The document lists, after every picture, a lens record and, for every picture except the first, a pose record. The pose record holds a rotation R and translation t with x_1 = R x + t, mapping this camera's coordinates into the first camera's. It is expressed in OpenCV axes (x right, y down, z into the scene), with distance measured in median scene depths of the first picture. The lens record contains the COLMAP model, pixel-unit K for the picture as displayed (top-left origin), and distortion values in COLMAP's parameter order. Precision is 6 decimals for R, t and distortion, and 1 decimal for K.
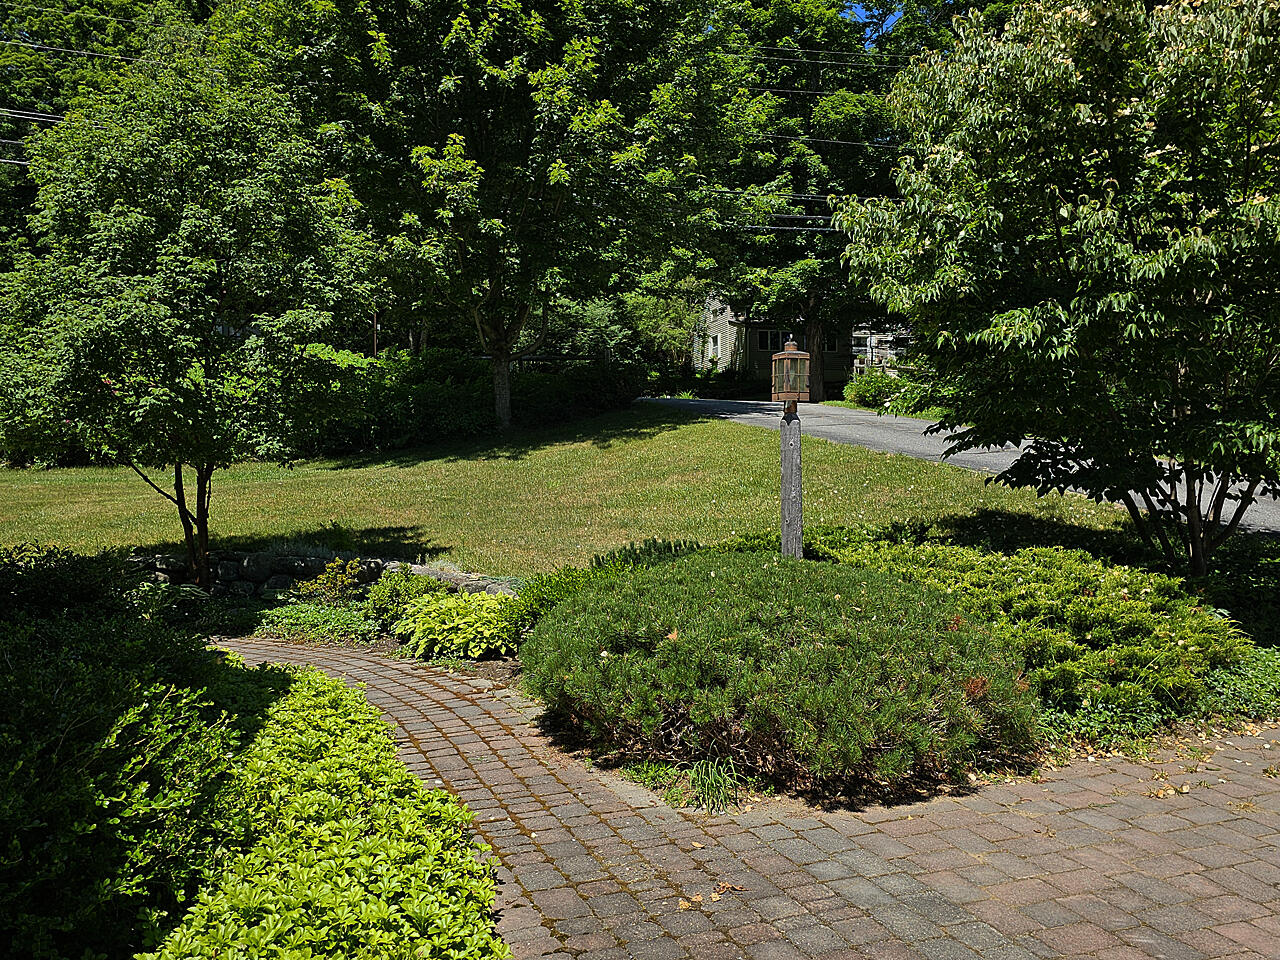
lens RADIAL K [[1139.9, 0, 649.1], [0, 1139.9, 487.5], [0, 0, 1]] dist [0.010624, 0.029510]
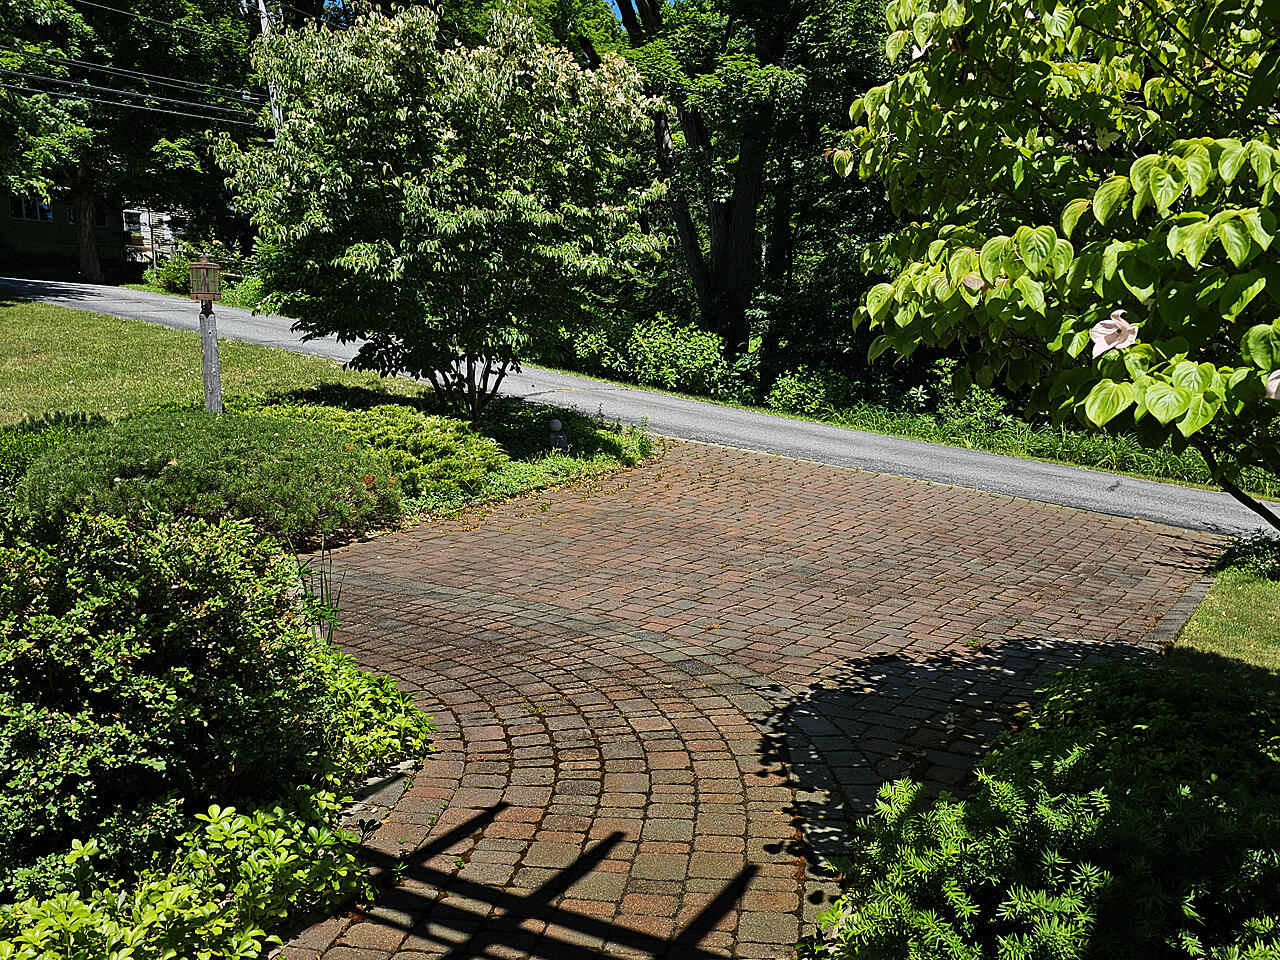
lens RADIAL K [[1139.9, 0, 644.2], [0, 1139.9, 480.0], [0, 0, 1]] dist [0.010624, 0.029510]
pose [[0.818389, -0.058970, 0.571631, -0.260688], [0.004731, 0.995379, 0.095912, 0.007620], [-0.574646, -0.075789, 0.814886, -0.466393]]
